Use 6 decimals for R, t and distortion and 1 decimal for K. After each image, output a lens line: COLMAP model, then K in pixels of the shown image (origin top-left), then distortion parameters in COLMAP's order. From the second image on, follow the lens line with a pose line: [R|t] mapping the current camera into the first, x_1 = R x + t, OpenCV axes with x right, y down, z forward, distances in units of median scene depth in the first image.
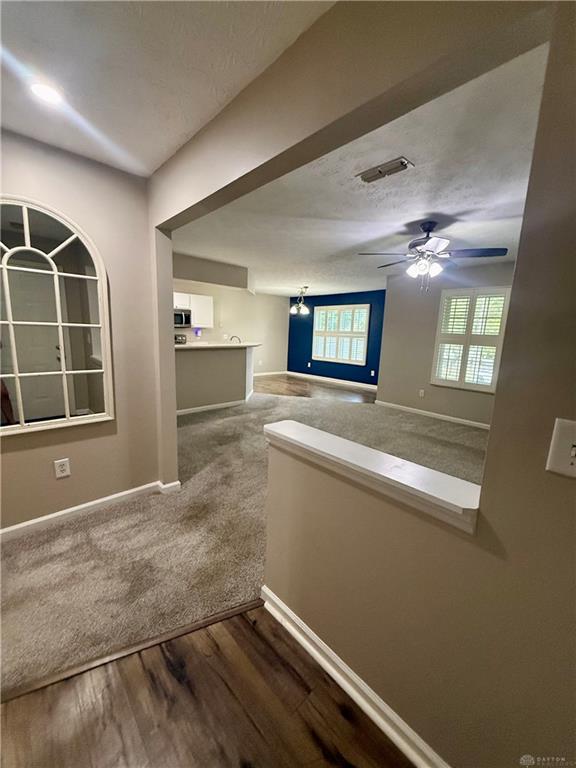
lens RADIAL K [[304.3, 0, 289.2], [0, 304.3, 382.9], [0, 0, 1]] dist [-0.001165, -0.000004]
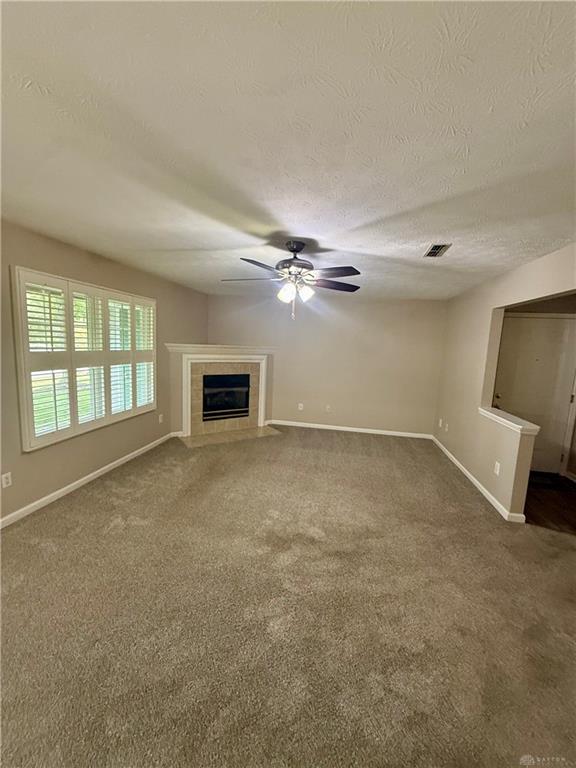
lens RADIAL K [[304.3, 0, 289.2], [0, 304.3, 382.9], [0, 0, 1]] dist [-0.001165, -0.000004]
pose [[-0.589738, -0.166043, 0.790341, -0.199614], [0.075119, 0.963115, 0.258393, -0.238397], [-0.804093, 0.211754, -0.555513, 1.052497]]
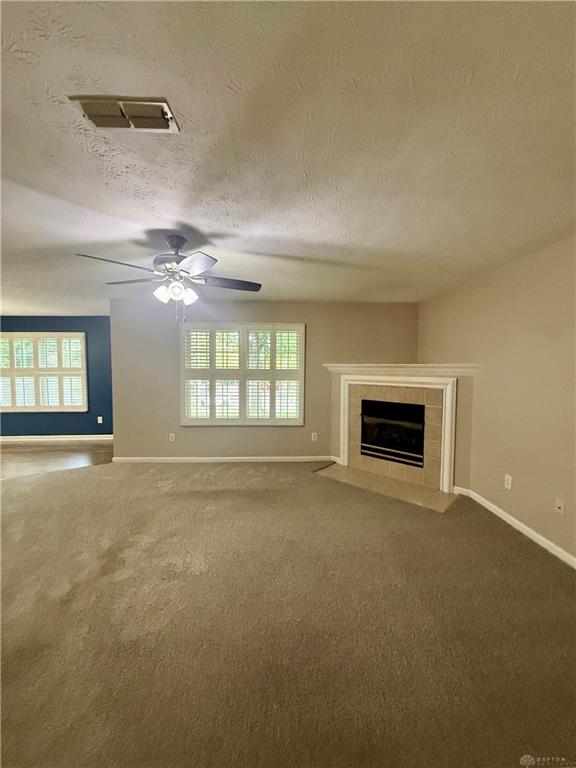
lens RADIAL K [[304.3, 0, 289.2], [0, 304.3, 382.9], [0, 0, 1]] dist [-0.001165, -0.000004]
pose [[0.650968, -0.075080, 0.755383, 0.014048], [0.147483, 0.988644, -0.028833, -0.054753], [-0.744640, 0.130176, 0.654649, 0.202640]]
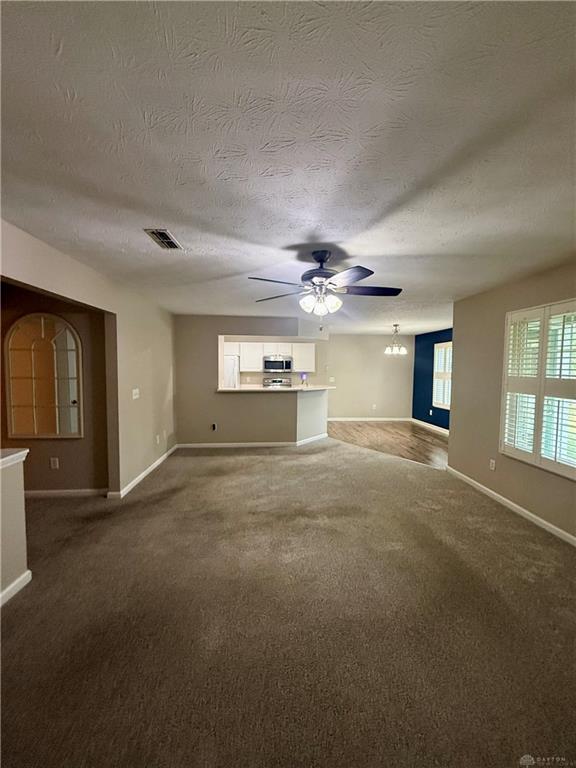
lens RADIAL K [[304.3, 0, 289.2], [0, 304.3, 382.9], [0, 0, 1]] dist [-0.001165, -0.000004]
pose [[0.775503, 0.003197, -0.631336, 0.611592], [-0.086043, 0.991192, -0.100671, -0.046647], [0.625453, 0.132393, 0.768948, 0.222550]]
